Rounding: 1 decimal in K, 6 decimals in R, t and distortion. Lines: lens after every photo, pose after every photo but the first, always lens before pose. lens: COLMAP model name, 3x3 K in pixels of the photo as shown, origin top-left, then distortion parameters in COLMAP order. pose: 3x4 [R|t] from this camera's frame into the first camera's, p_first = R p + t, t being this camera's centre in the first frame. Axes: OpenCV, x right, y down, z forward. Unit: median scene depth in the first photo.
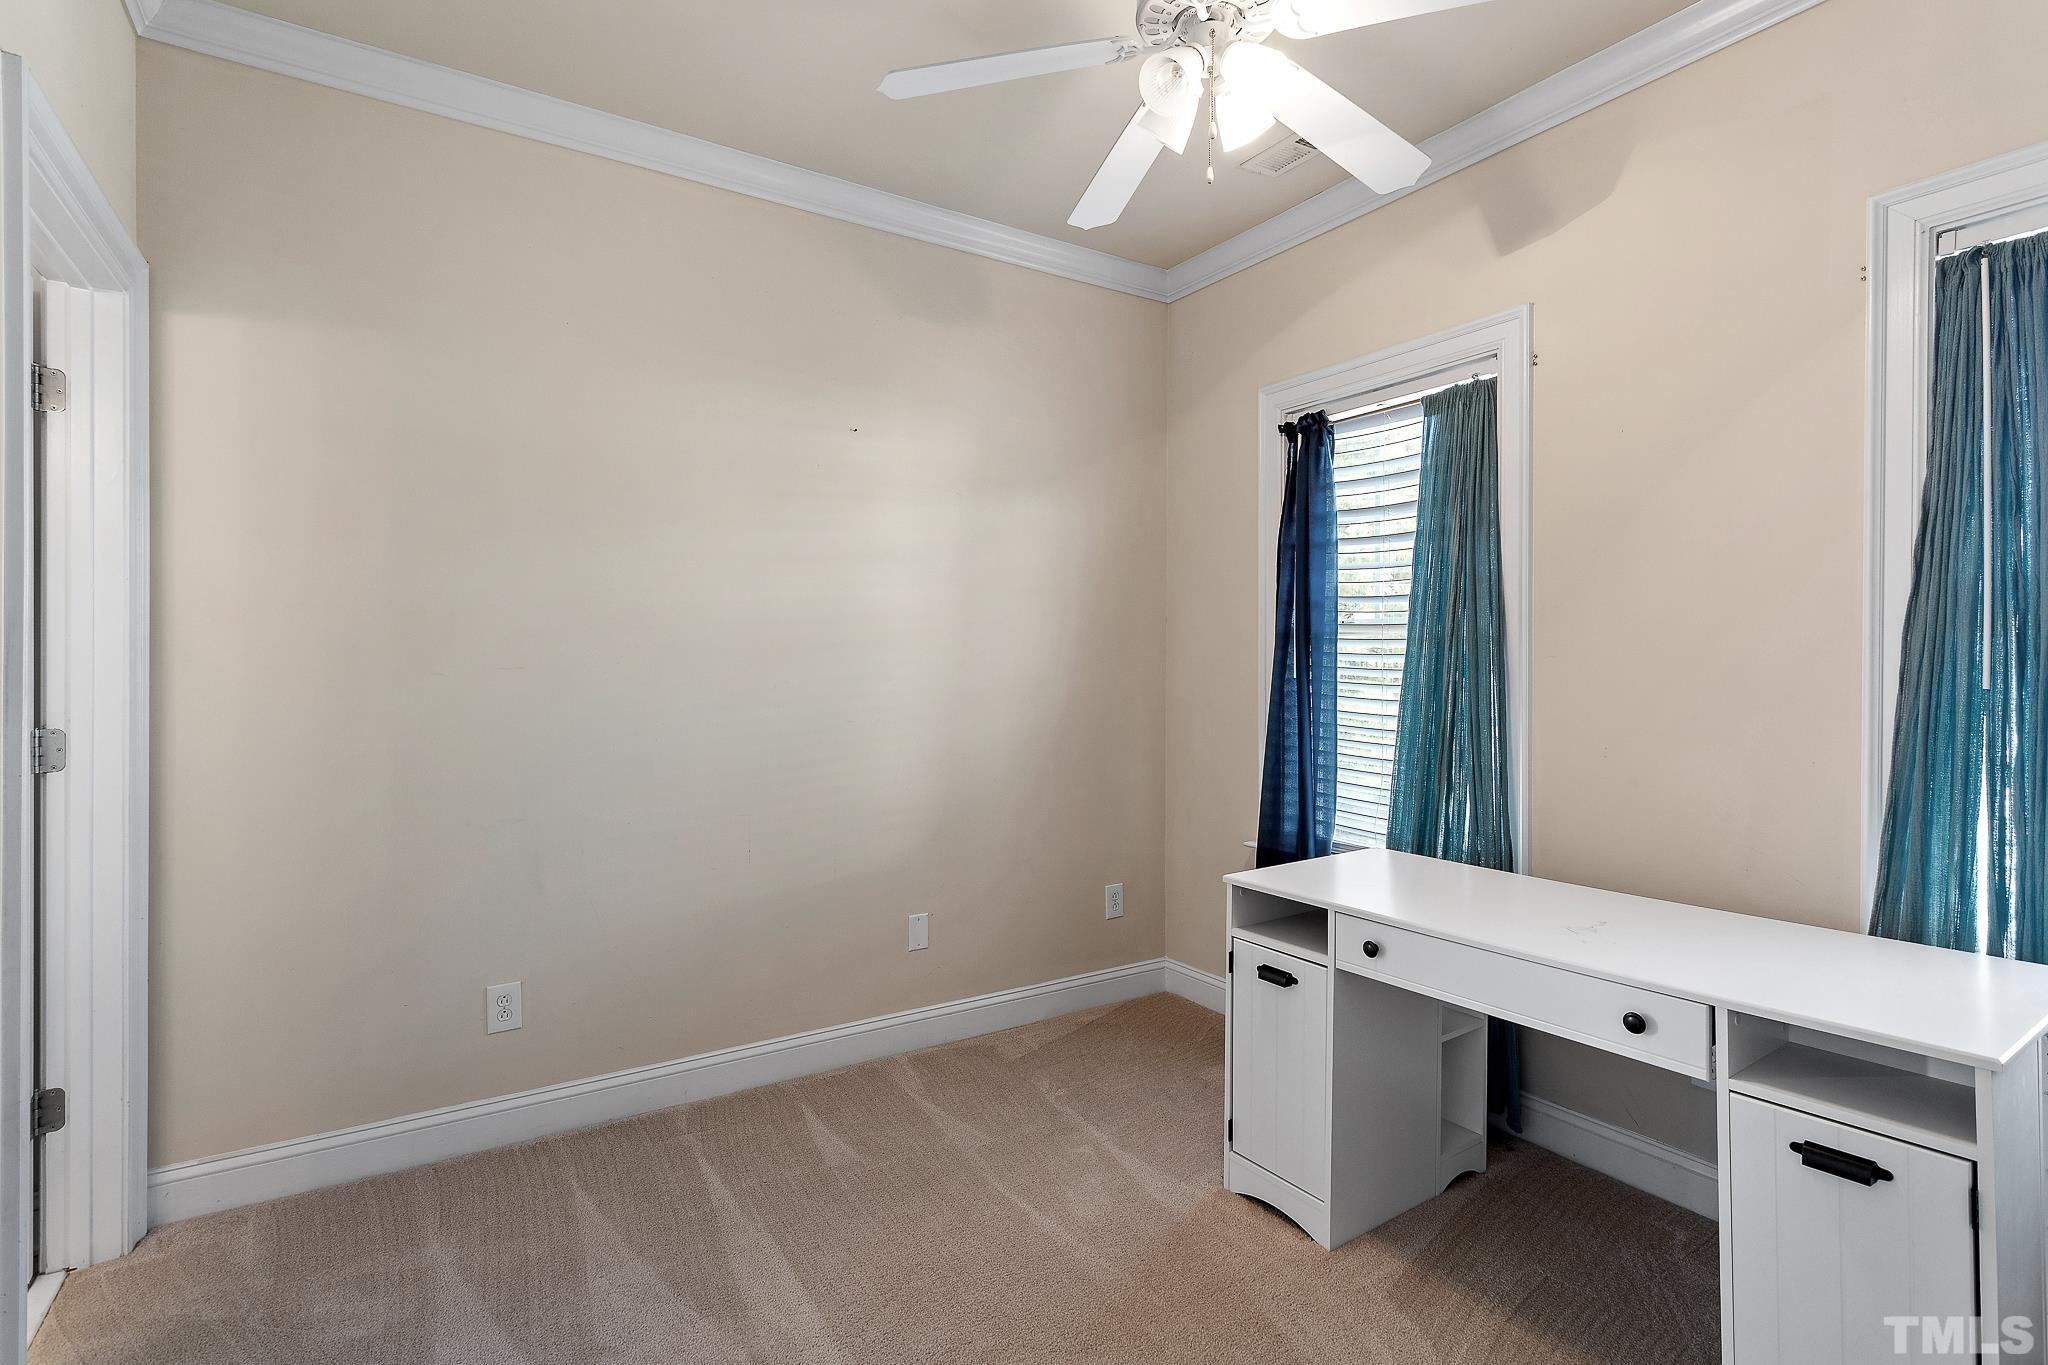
lens RADIAL K [[988.2, 0, 1016.9], [0, 988.2, 678.7], [0, 0, 1]] dist [-0.001676, 0.000451]
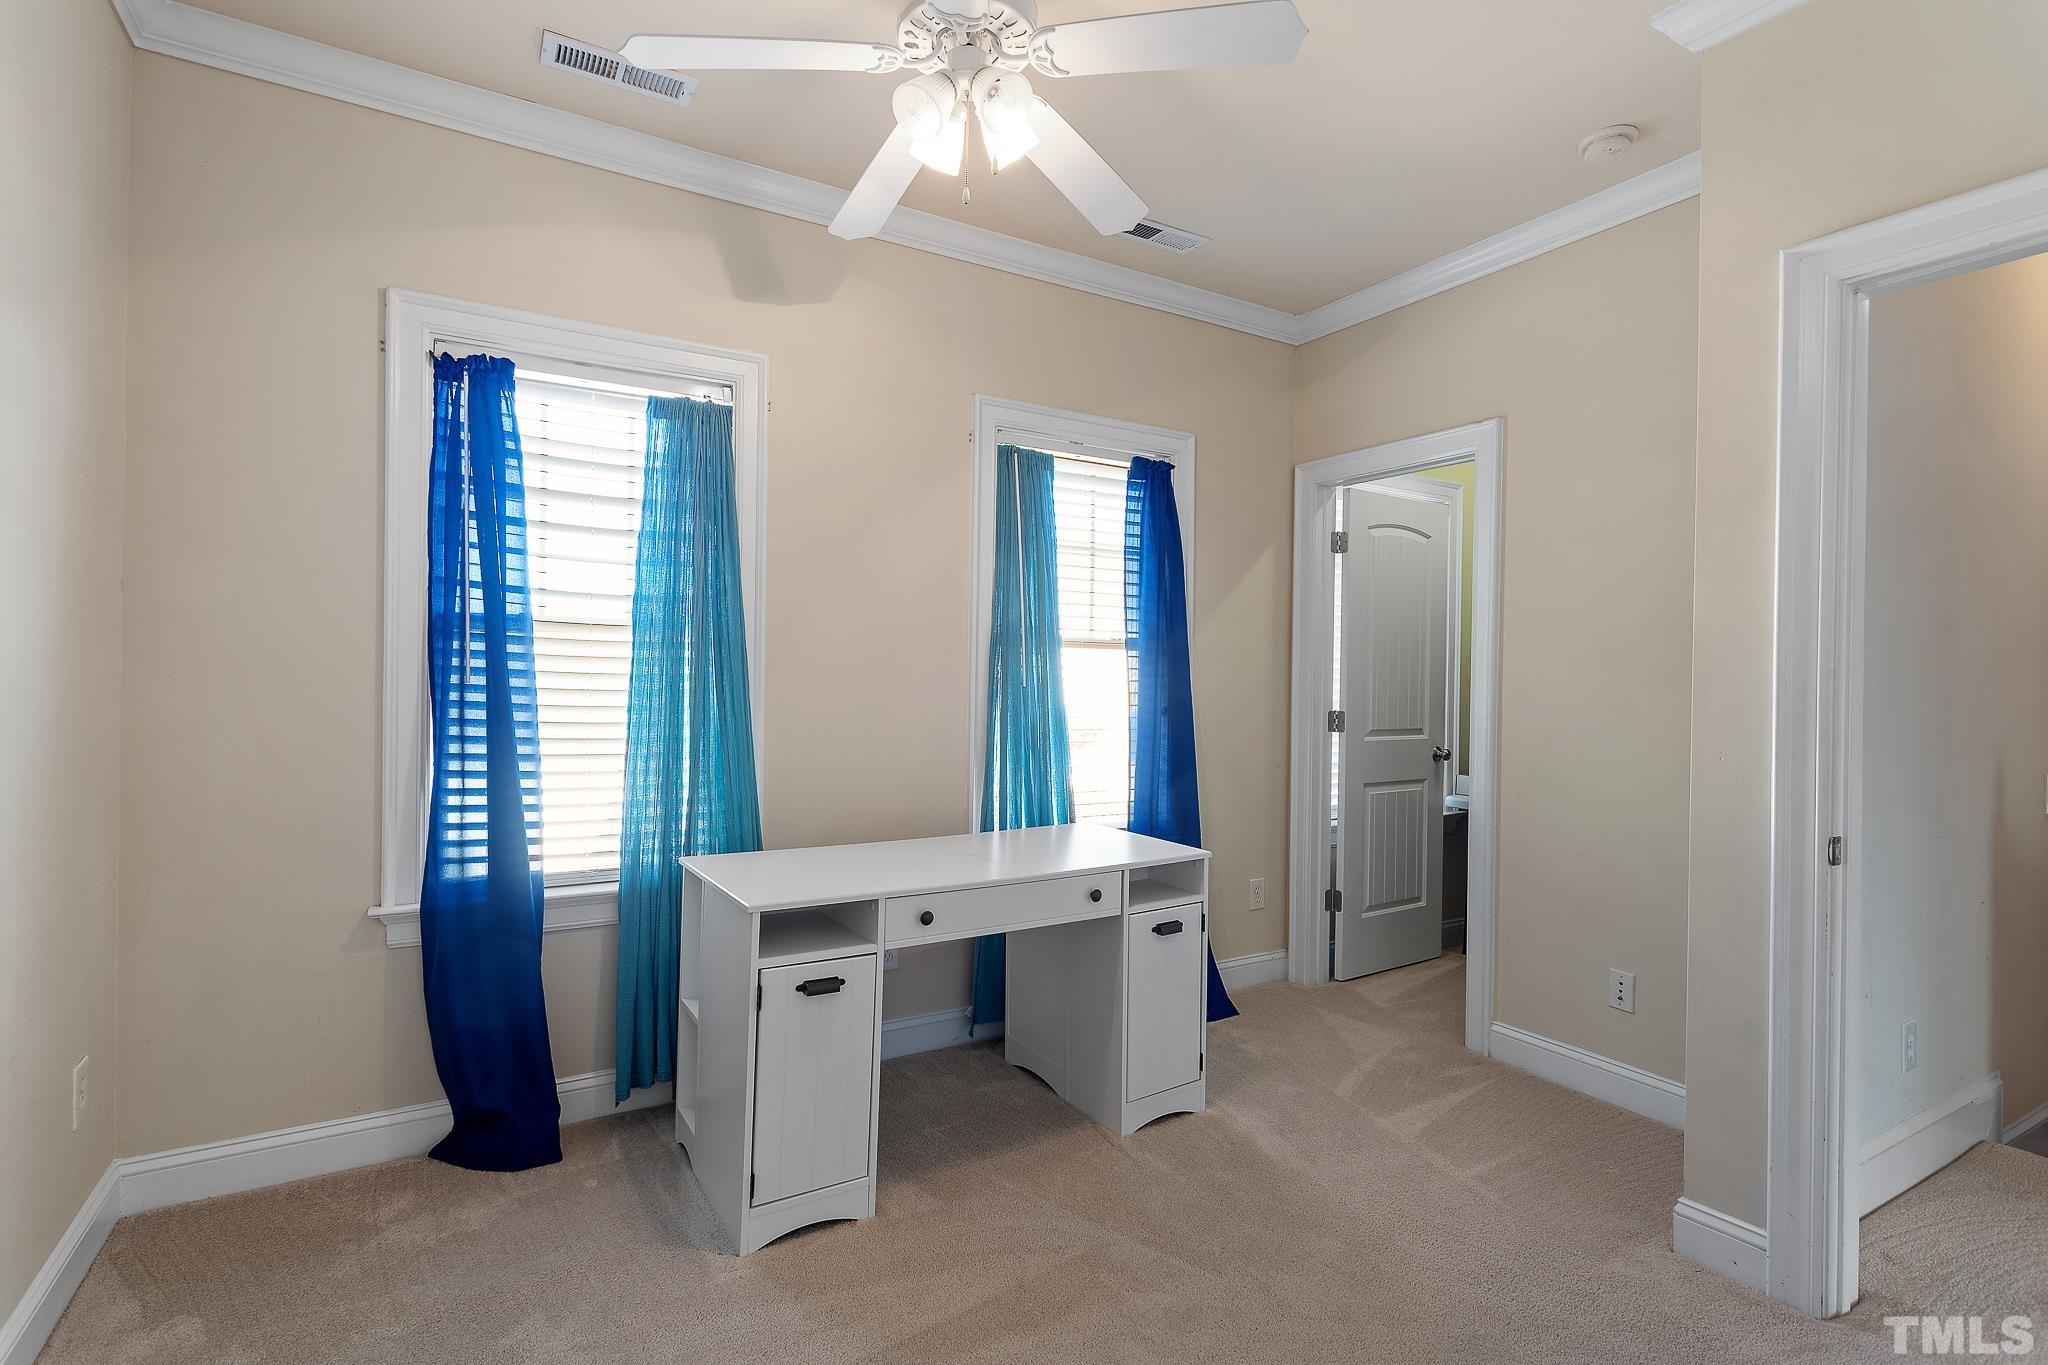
lens RADIAL K [[988.2, 0, 1015.4], [0, 988.2, 676.6], [0, 0, 1]] dist [-0.001676, 0.000451]
pose [[0.032530, -0.008644, 0.999433, -0.624787], [-0.000600, 0.999962, 0.008668, -0.016305], [-0.999471, -0.000882, 0.032523, 0.672729]]
